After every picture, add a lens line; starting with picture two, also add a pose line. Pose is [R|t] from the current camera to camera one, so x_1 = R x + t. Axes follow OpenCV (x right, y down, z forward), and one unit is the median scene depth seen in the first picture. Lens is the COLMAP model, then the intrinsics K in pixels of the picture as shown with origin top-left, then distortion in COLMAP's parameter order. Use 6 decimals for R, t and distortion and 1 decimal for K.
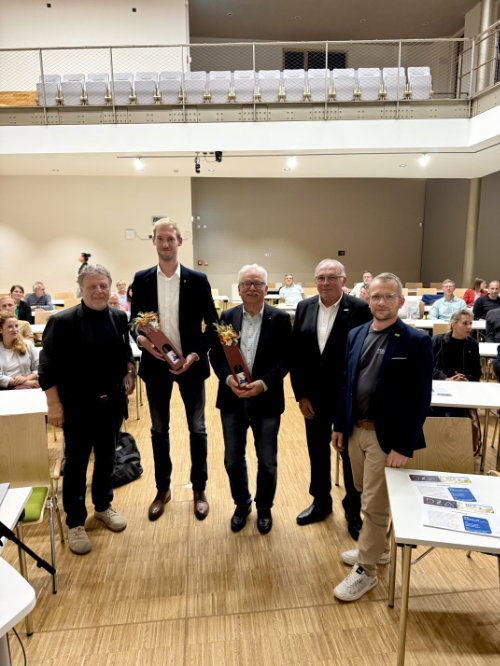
lens RADIAL K [[476.3, 0, 250.0], [0, 476.3, 333.0], [0, 0, 1]] dist [-0.000794, -0.000392]
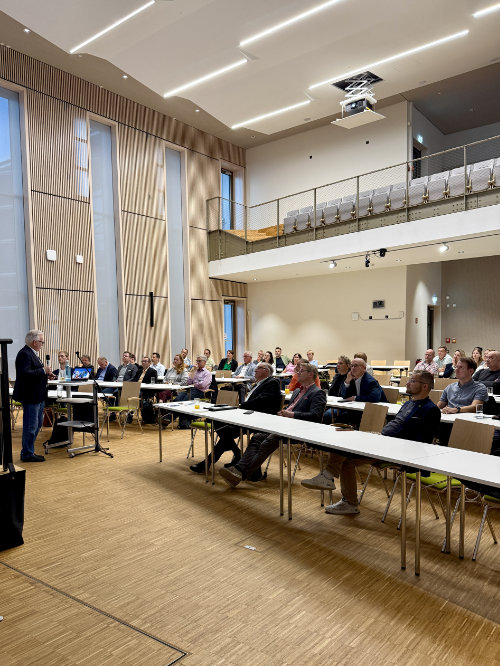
lens RADIAL K [[476.3, 0, 250.0], [0, 476.3, 333.0], [0, 0, 1]] dist [-0.000794, -0.000392]
pose [[0.686773, 0.006023, -0.726847, 0.472231], [-0.123280, 0.986444, -0.108309, 0.009609], [0.716341, 0.163990, 0.678205, -0.041884]]
